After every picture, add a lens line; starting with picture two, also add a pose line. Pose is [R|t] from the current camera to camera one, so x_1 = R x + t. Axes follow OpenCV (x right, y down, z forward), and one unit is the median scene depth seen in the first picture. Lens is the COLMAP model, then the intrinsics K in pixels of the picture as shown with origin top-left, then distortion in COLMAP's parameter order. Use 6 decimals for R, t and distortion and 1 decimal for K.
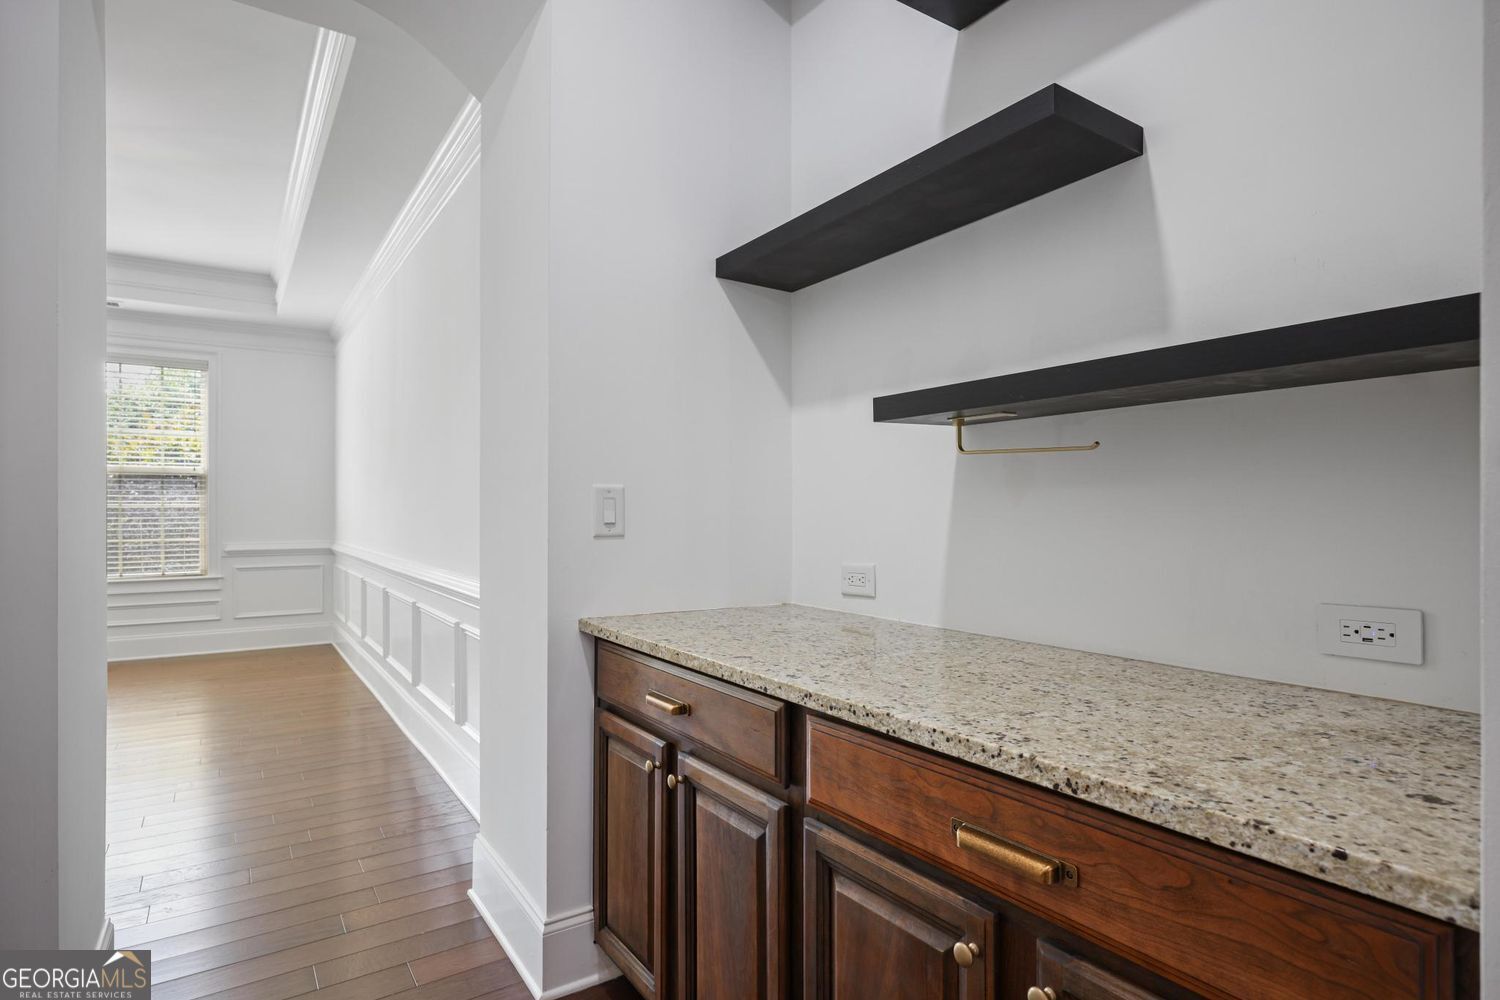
lens RADIAL K [[796.7, 0, 753.5], [0, 796.7, 520.1], [0, 0, 1]] dist [-0.002478, -0.000591]
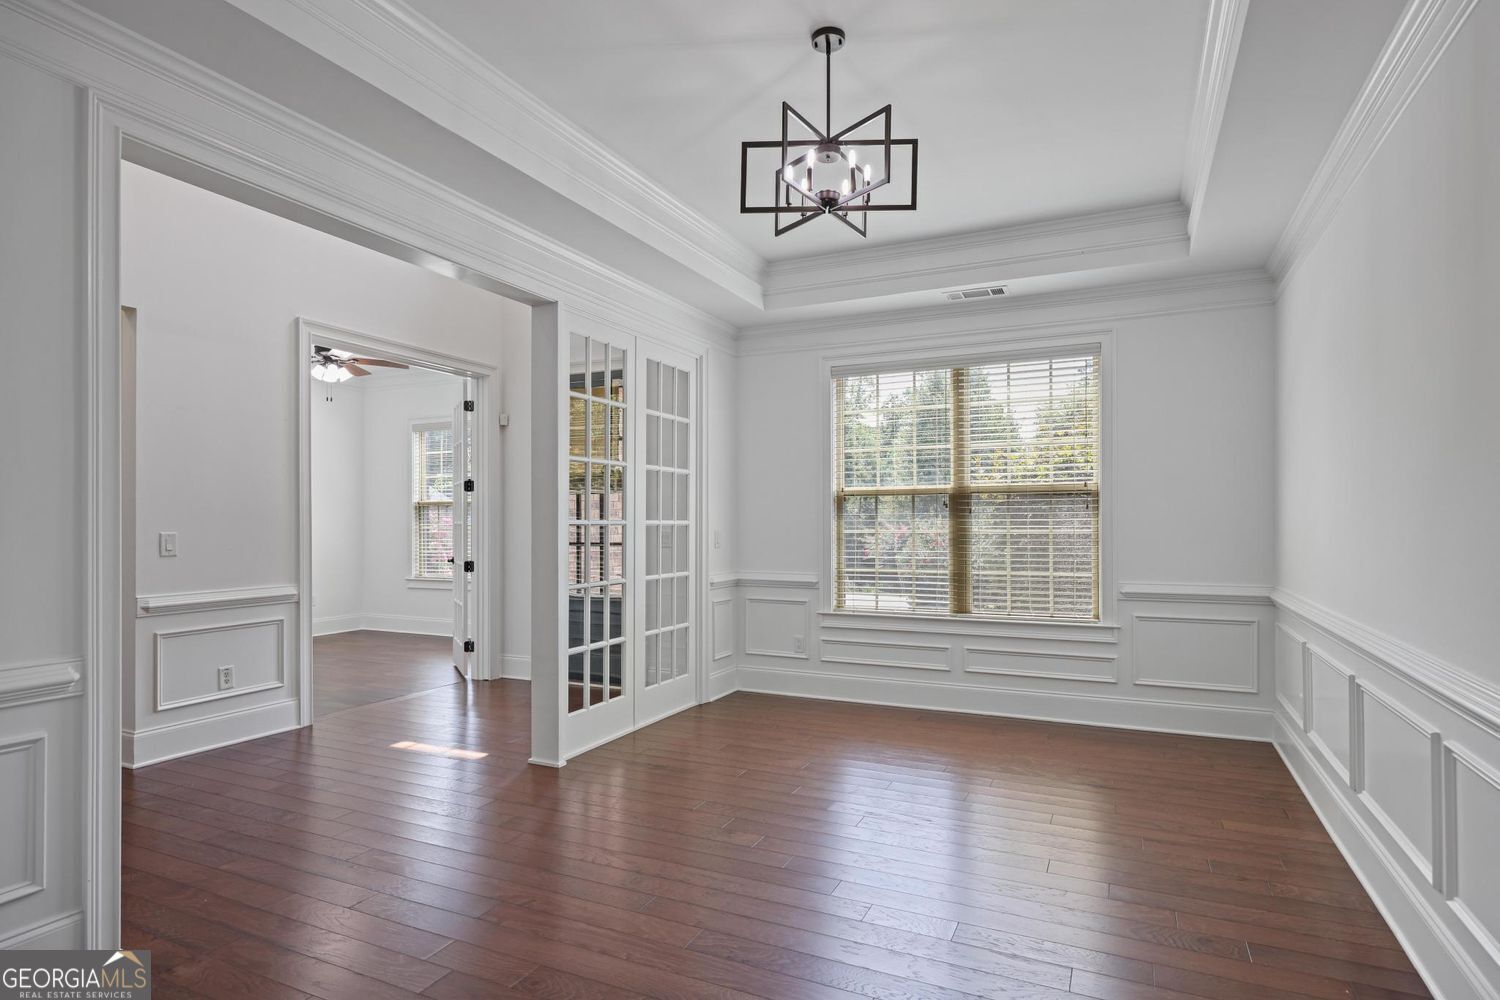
lens RADIAL K [[796.7, 0, 753.5], [0, 796.7, 520.1], [0, 0, 1]] dist [-0.002478, -0.000591]
pose [[0.516174, -0.003017, -0.856479, -0.203910], [-0.003316, 0.999979, -0.005521, -0.023996], [0.856478, 0.005690, 0.516153, 0.320179]]
